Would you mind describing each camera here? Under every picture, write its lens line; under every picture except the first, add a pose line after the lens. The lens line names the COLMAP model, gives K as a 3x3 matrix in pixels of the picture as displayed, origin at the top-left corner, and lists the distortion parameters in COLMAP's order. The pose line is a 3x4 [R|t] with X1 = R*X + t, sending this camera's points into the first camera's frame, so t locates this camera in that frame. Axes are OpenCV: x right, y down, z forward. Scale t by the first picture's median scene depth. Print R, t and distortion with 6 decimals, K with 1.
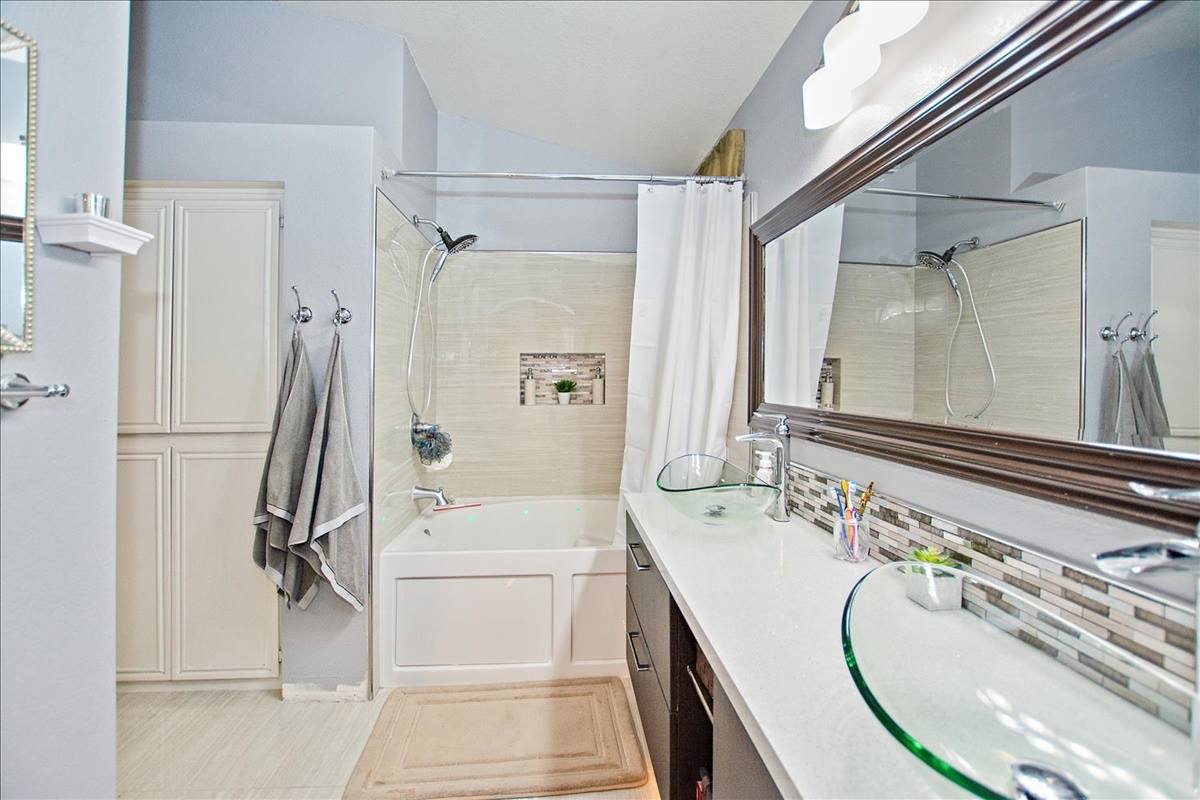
lens RADIAL K [[539.3, 0, 608.1], [0, 539.3, 367.8], [0, 0, 1]] dist [-0.025601, 0.001857]
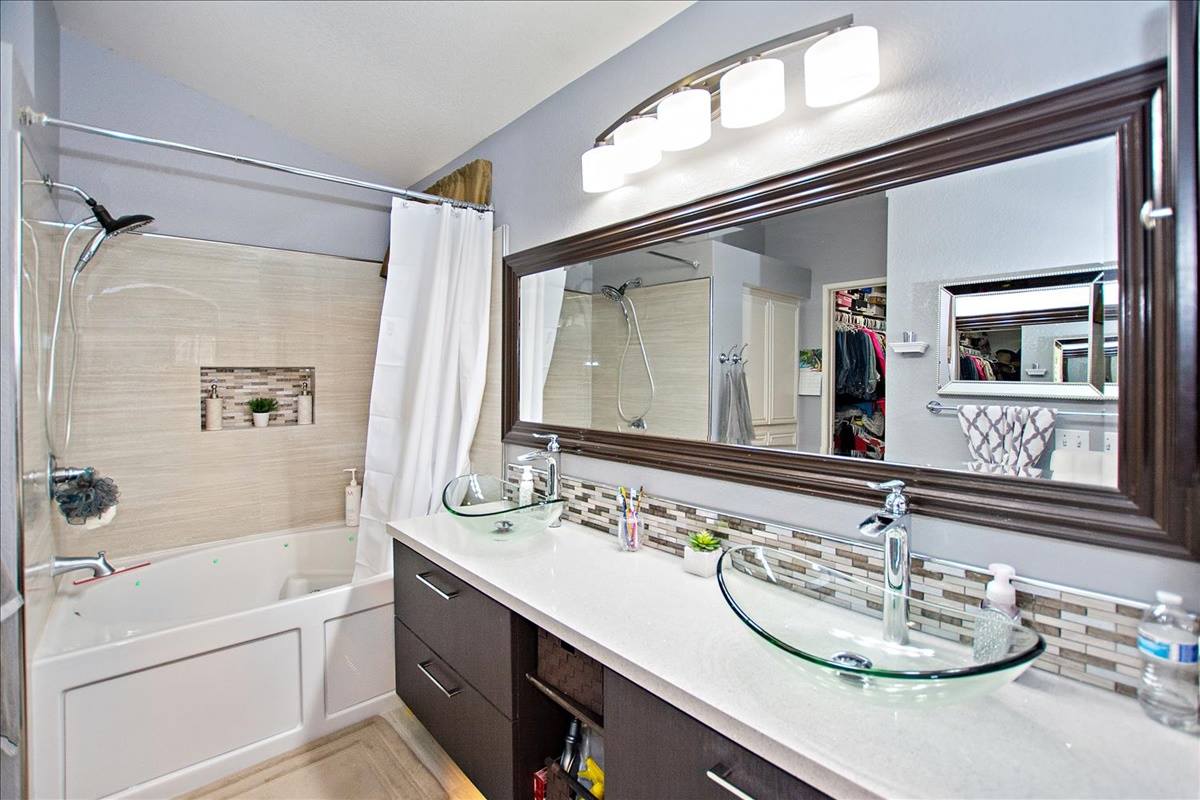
lens RADIAL K [[539.3, 0, 587.4], [0, 539.3, 374.0], [0, 0, 1]] dist [-0.025601, 0.001857]
pose [[0.811215, -0.005199, 0.584725, -0.222617], [-0.005807, 0.999840, 0.016945, -0.046147], [-0.584719, -0.017142, 0.811055, 0.023024]]
